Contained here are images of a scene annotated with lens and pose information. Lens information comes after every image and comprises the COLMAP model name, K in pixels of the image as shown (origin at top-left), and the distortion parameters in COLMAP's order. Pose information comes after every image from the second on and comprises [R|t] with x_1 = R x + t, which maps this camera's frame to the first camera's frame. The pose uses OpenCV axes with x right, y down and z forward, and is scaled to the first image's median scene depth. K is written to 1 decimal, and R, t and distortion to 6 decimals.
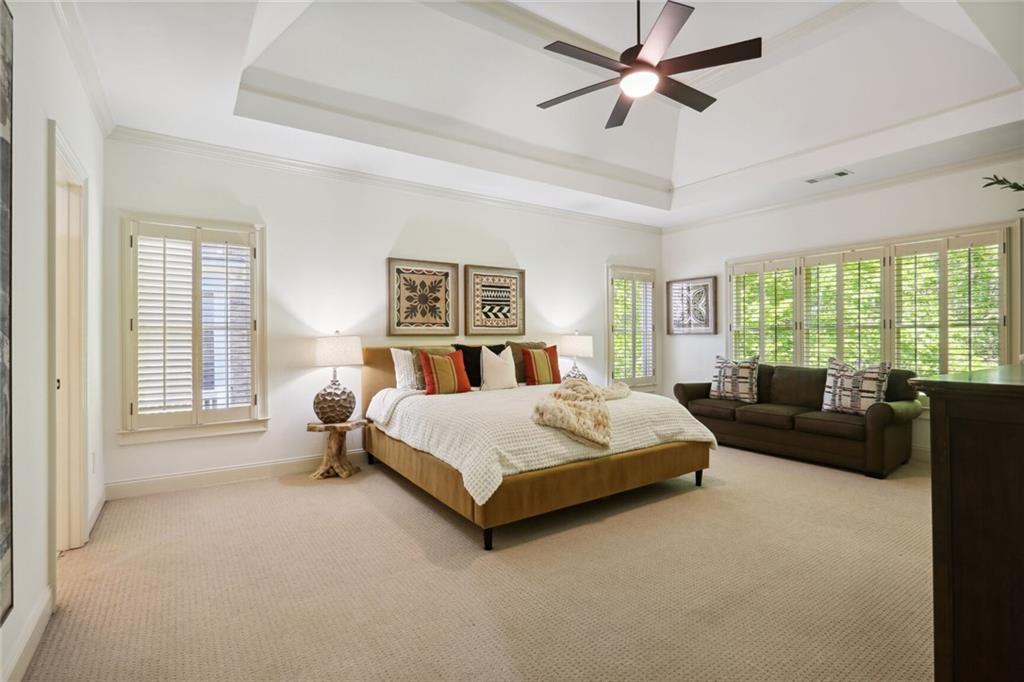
lens RADIAL K [[501.3, 0, 513.1], [0, 501.3, 333.8], [0, 0, 1]] dist [-0.025847, 0.016426]
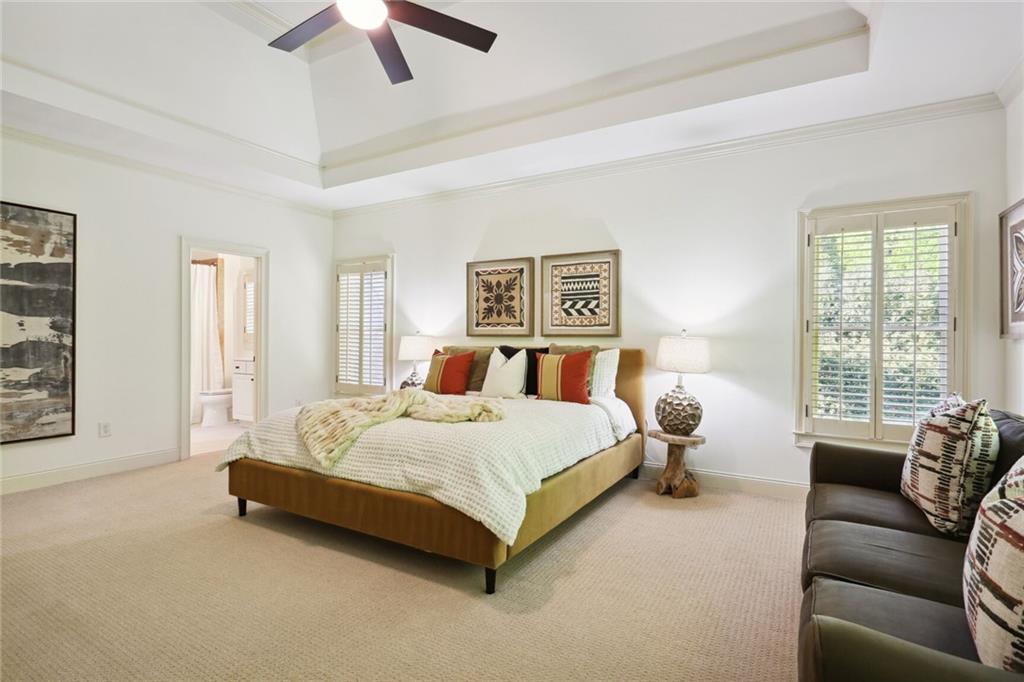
lens RADIAL K [[501.3, 0, 513.1], [0, 501.3, 333.8], [0, 0, 1]] dist [-0.025847, 0.016426]
pose [[0.409933, 0.000429, -0.912115, 0.712384], [-0.003481, 0.999993, -0.001094, -0.000068], [0.912109, 0.003624, 0.409932, 0.608202]]
